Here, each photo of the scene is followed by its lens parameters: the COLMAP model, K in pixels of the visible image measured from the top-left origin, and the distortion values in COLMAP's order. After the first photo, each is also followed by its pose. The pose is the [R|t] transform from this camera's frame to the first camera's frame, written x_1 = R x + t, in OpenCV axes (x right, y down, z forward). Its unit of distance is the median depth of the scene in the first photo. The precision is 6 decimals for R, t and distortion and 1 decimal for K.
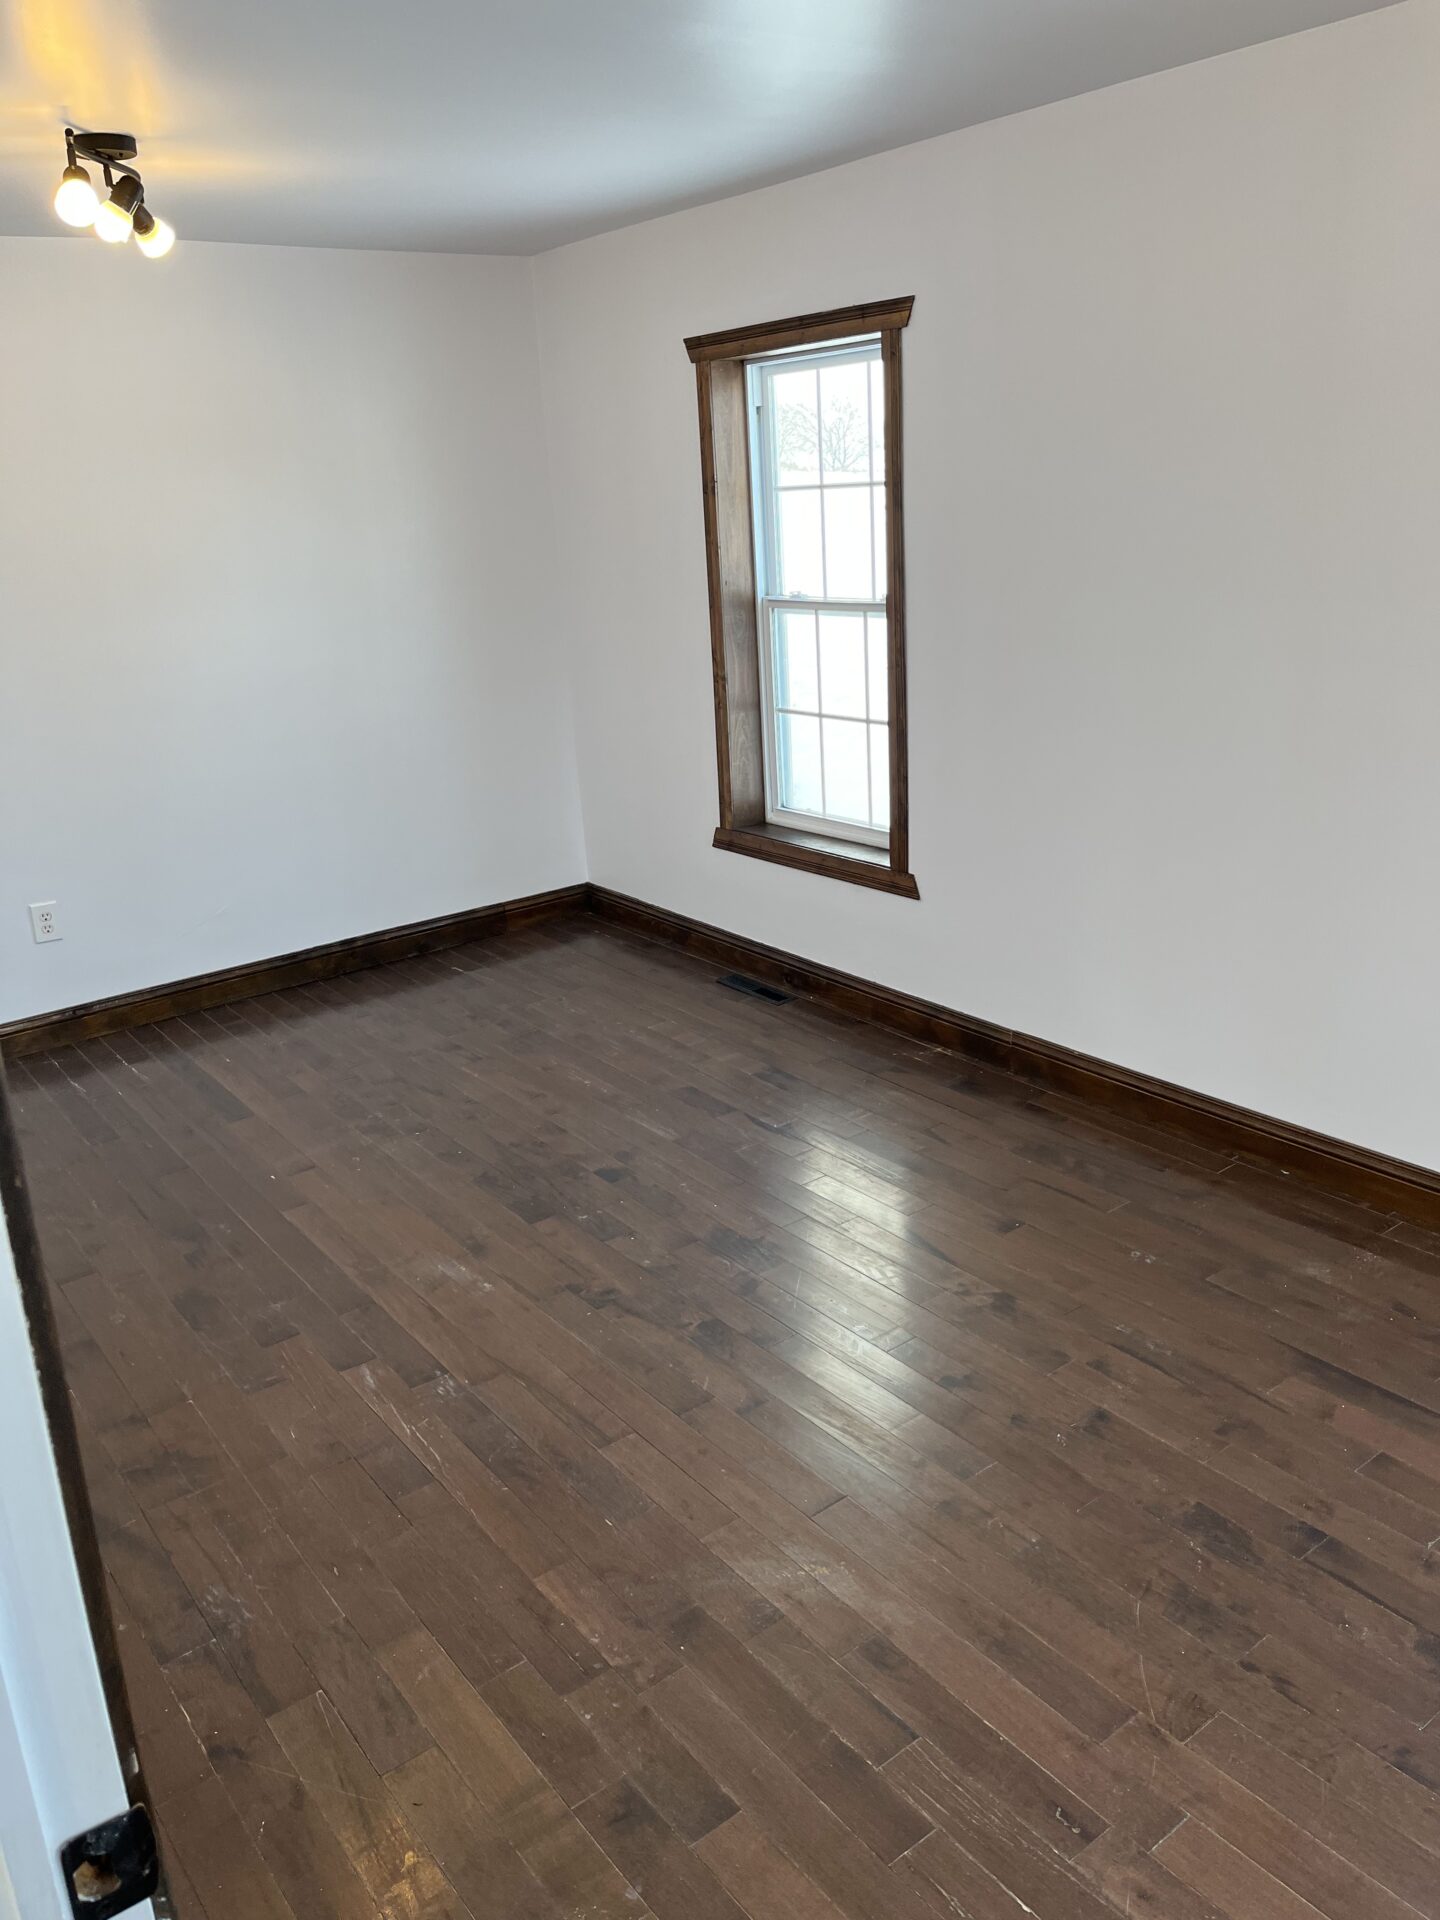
lens RADIAL K [[1475.3, 0, 720.8], [0, 1475.3, 950.3], [0, 0, 1]] dist [-0.003602, -0.008754]
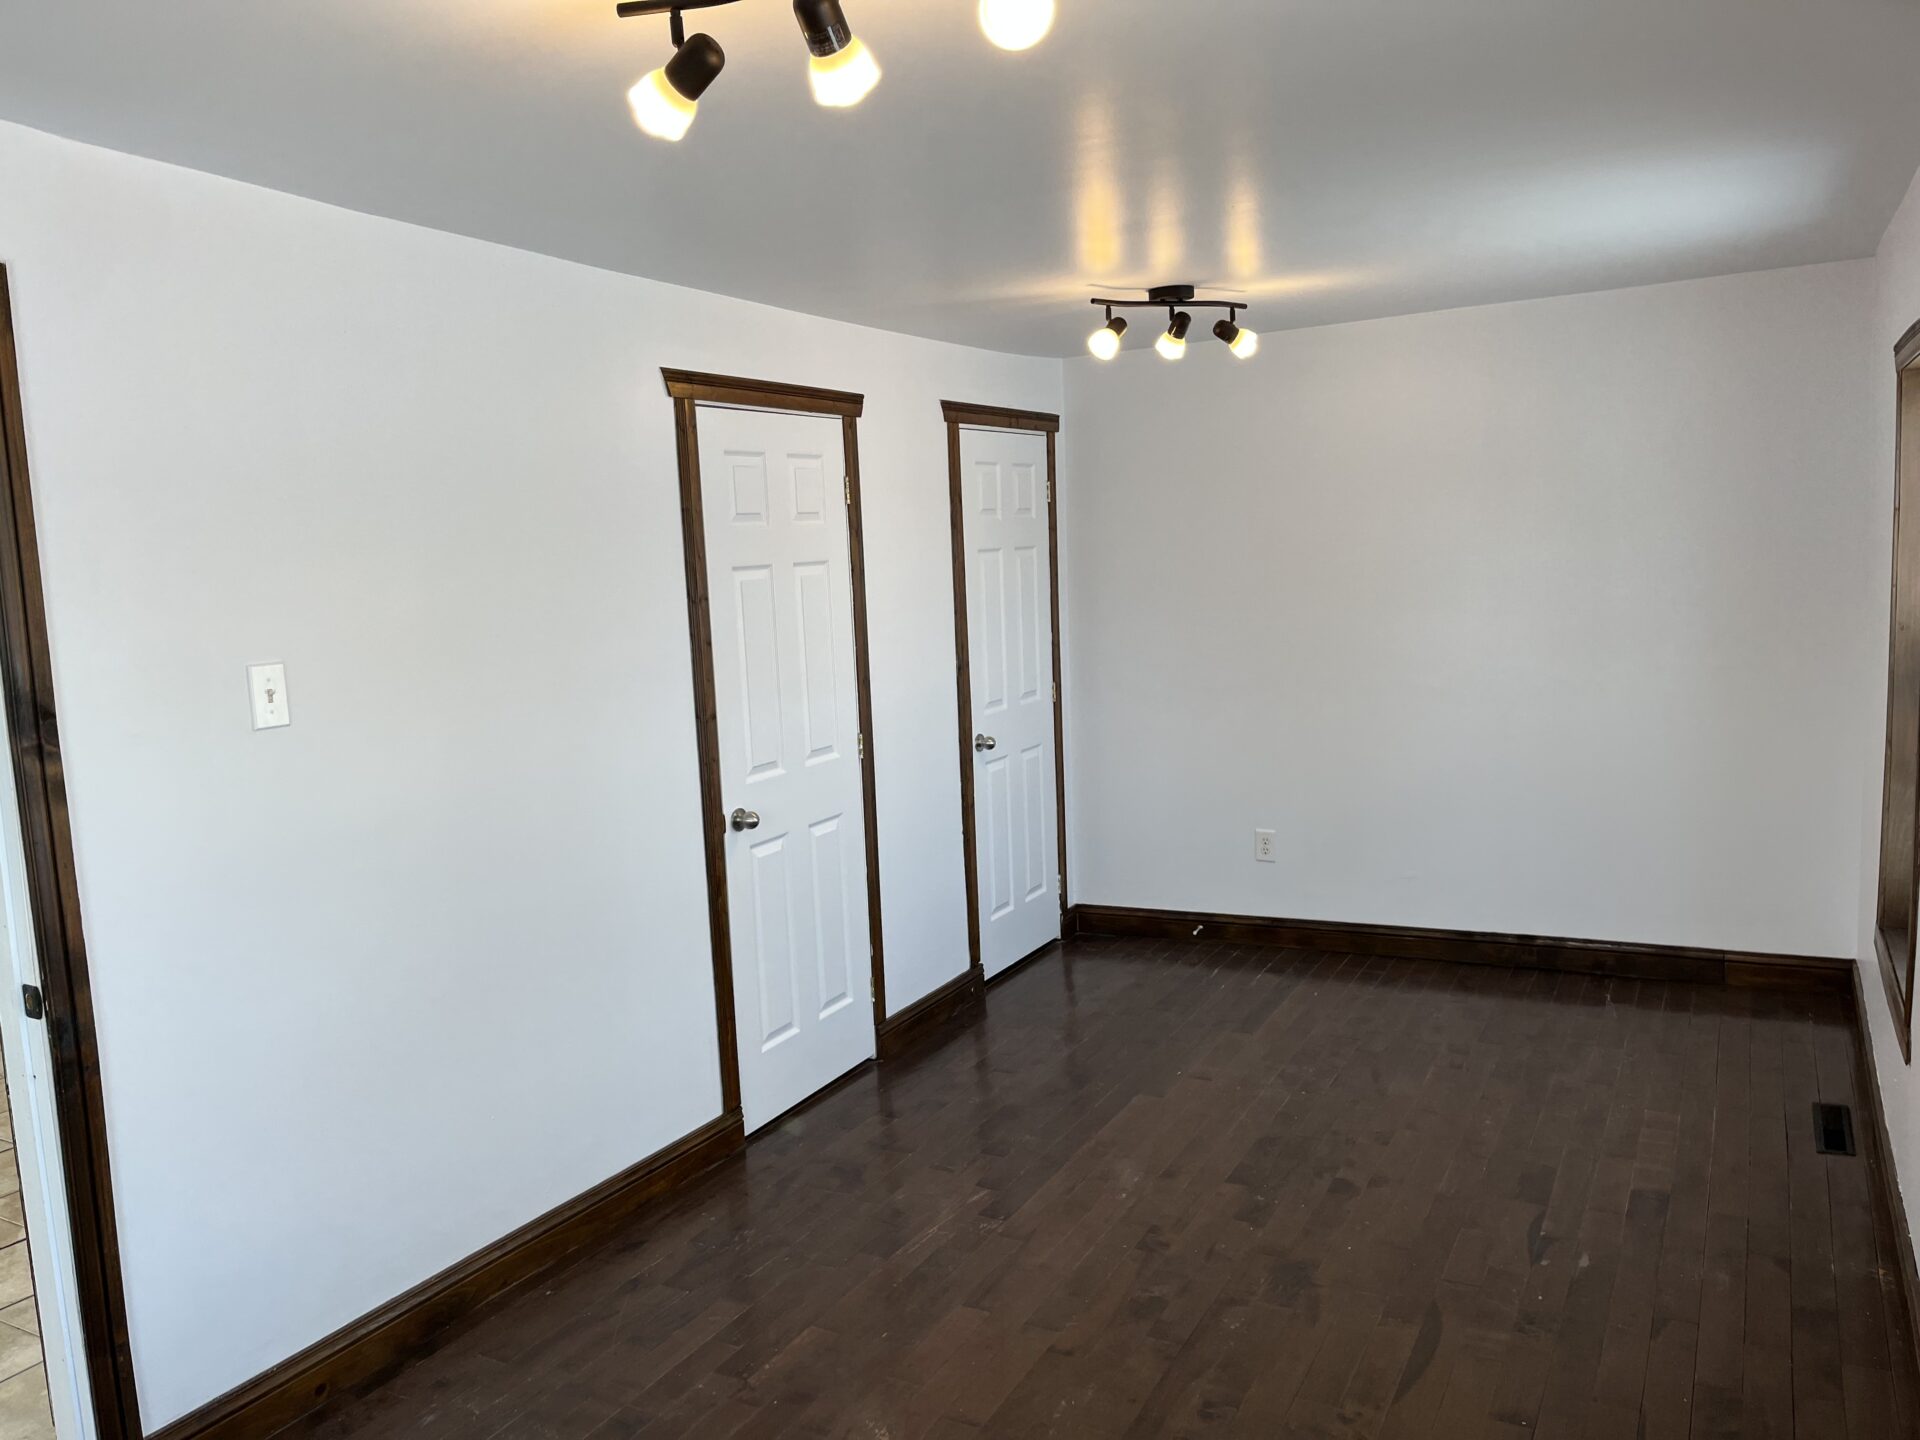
lens RADIAL K [[1475.3, 0, 955.6], [0, 1475.3, 727.9], [0, 0, 1]] dist [-0.003602, -0.008754]
pose [[0.400565, 0.150616, -0.903805, 0.623644], [-0.250805, 0.966748, 0.049949, -0.125517], [0.881274, 0.206671, 0.425020, 0.234124]]
